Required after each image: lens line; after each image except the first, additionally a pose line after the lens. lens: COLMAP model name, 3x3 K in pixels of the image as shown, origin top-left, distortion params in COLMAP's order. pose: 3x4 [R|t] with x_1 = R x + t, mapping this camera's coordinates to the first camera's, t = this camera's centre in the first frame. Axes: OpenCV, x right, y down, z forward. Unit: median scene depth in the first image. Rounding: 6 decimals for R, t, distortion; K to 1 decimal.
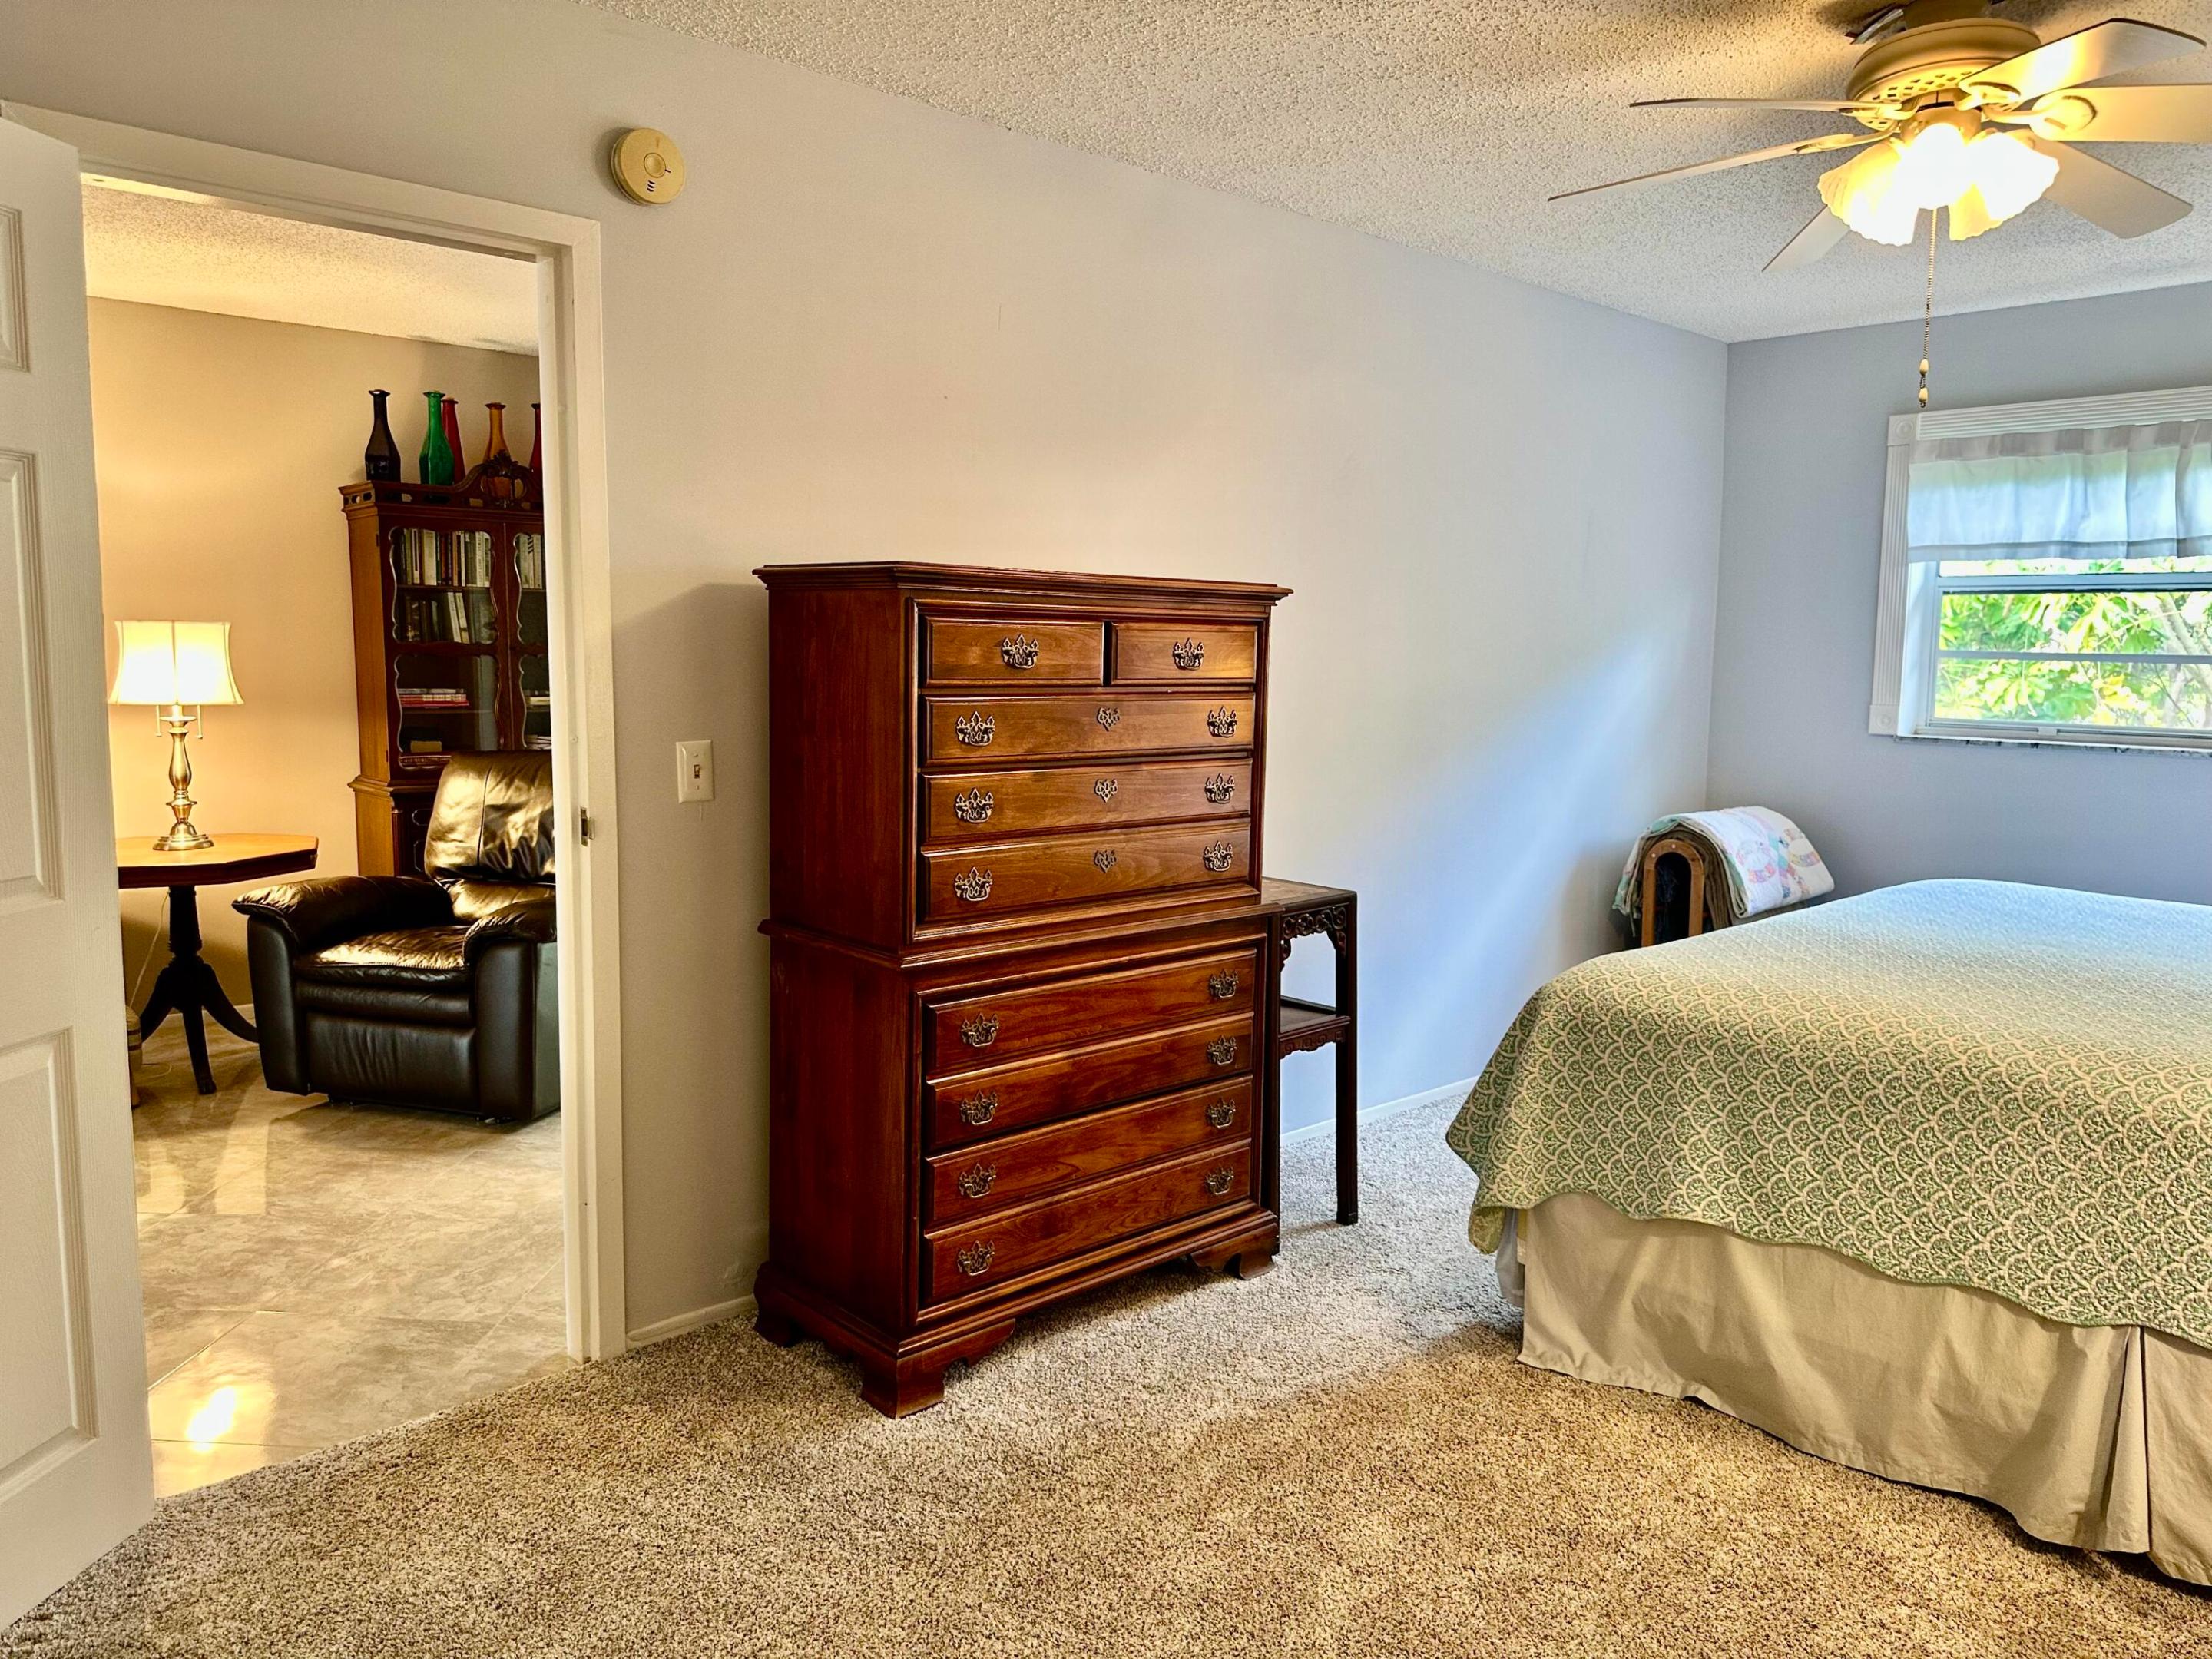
lens RADIAL K [[1561.7, 0, 1106.0], [0, 1561.7, 829.5], [0, 0, 1]] dist [-0.011322, -0.011899]
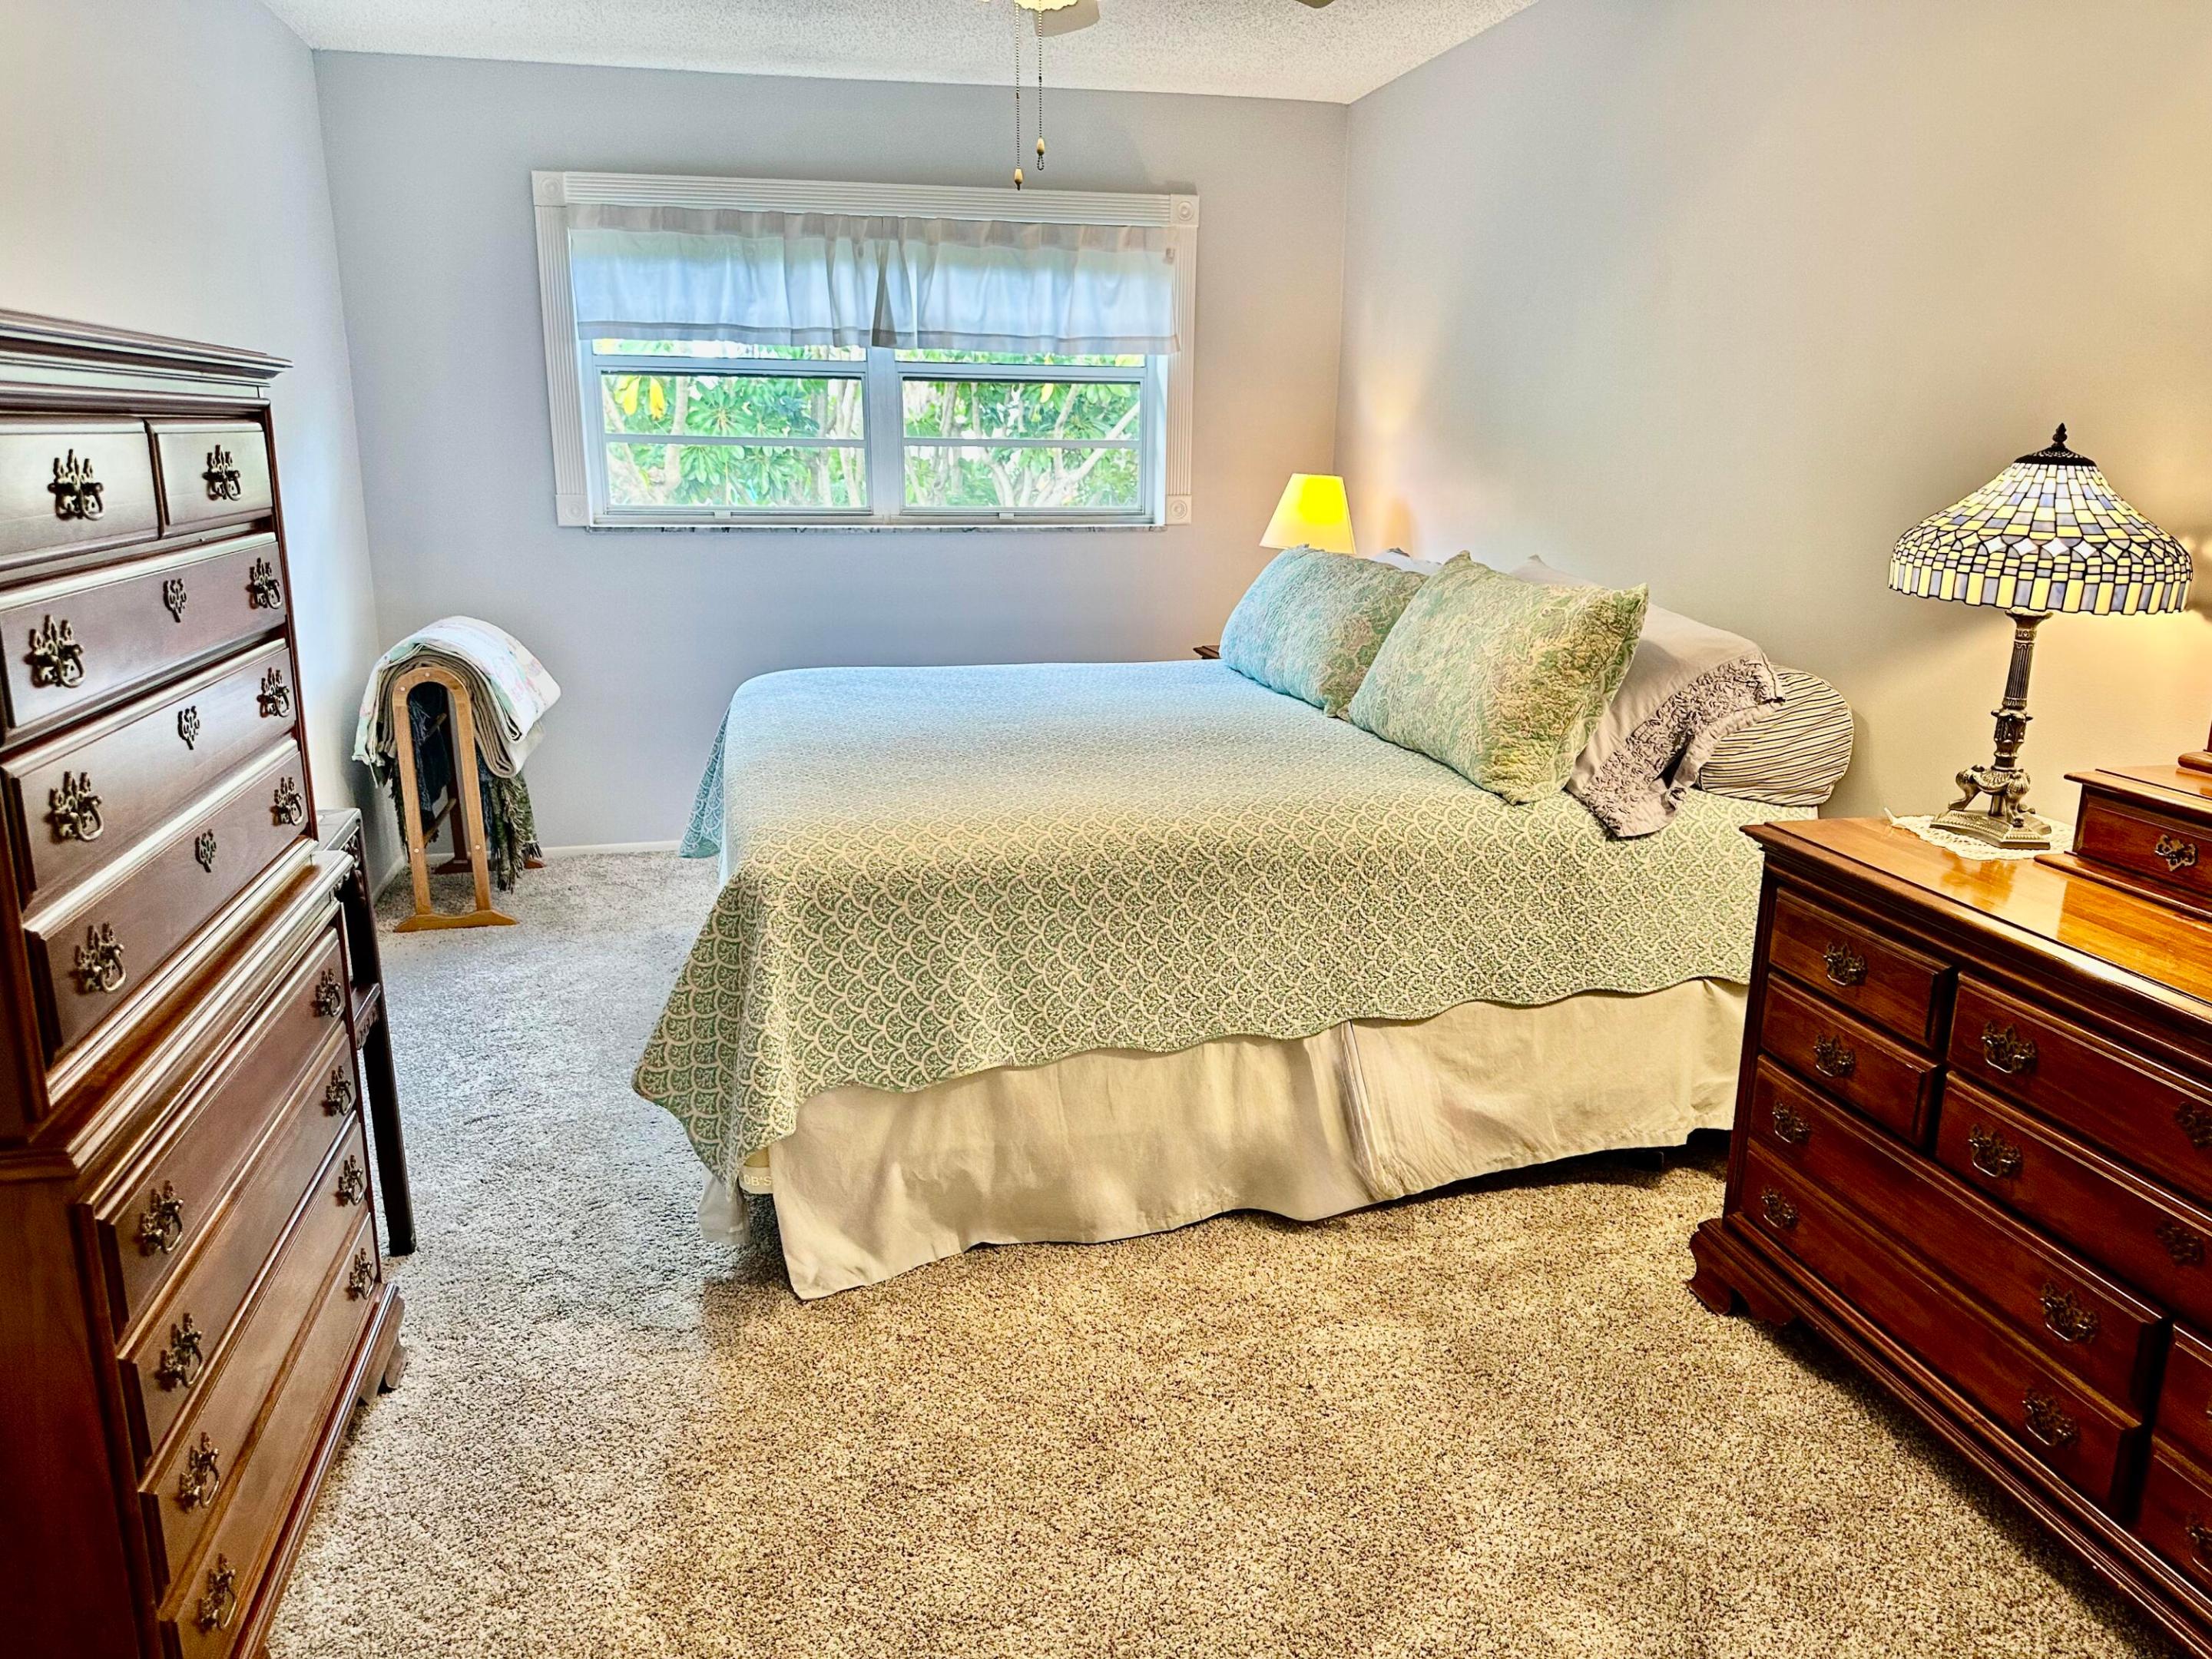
lens RADIAL K [[1517.0, 0, 1106.0], [0, 1517.0, 829.5], [0, 0, 1]] dist [0.083412, -0.114620]
pose [[0.491340, -0.227531, 0.840723, -0.308348], [0.101278, 0.973652, 0.204317, -0.068861], [-0.865059, -0.015242, 0.501438, 0.436068]]
